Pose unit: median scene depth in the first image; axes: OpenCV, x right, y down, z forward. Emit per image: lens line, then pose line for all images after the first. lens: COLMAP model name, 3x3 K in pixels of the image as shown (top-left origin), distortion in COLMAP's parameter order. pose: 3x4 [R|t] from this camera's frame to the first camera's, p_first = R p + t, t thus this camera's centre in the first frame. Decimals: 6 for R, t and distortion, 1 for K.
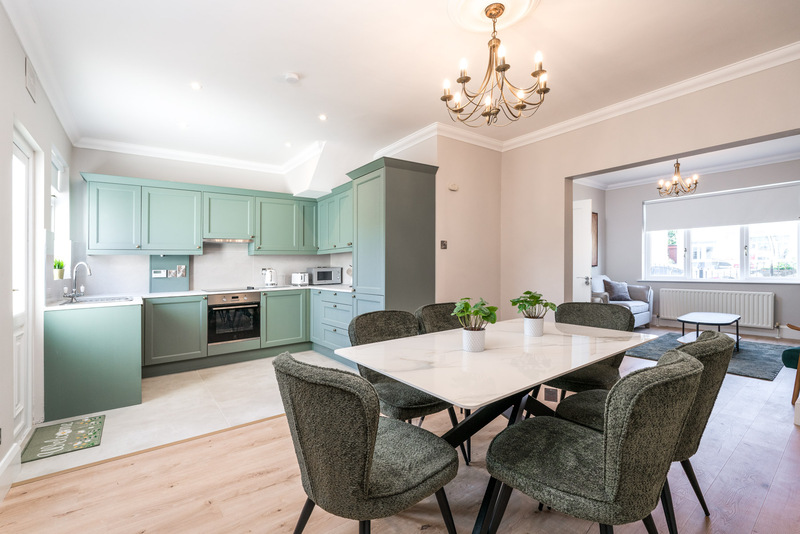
lens RADIAL K [[357.8, 0, 396.6], [0, 357.8, 254.2], [0, 0, 1]] dist [-0.013864, -0.000116]
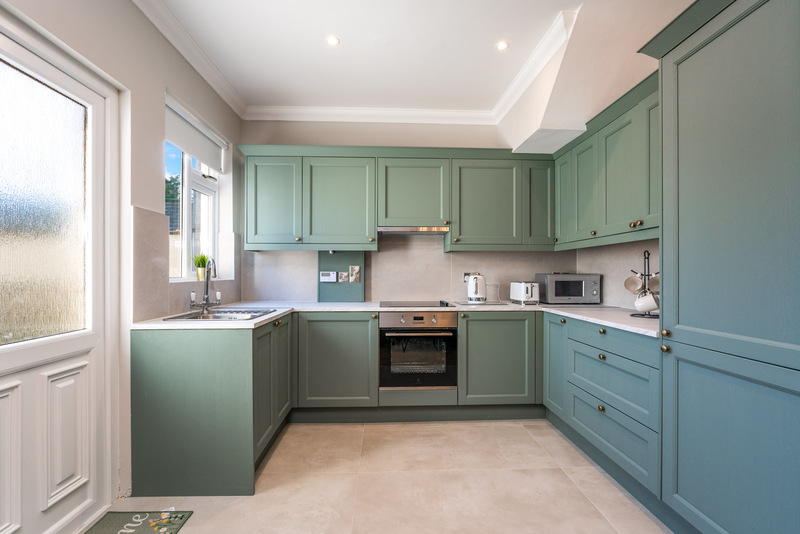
lens RADIAL K [[357.8, 0, 396.6], [0, 357.8, 254.2], [0, 0, 1]] dist [-0.013864, -0.000116]
pose [[0.827768, -0.005046, -0.561047, -0.128889], [-0.002174, 0.999923, -0.012200, 0.016084], [0.561066, 0.011318, 0.827694, 0.446457]]
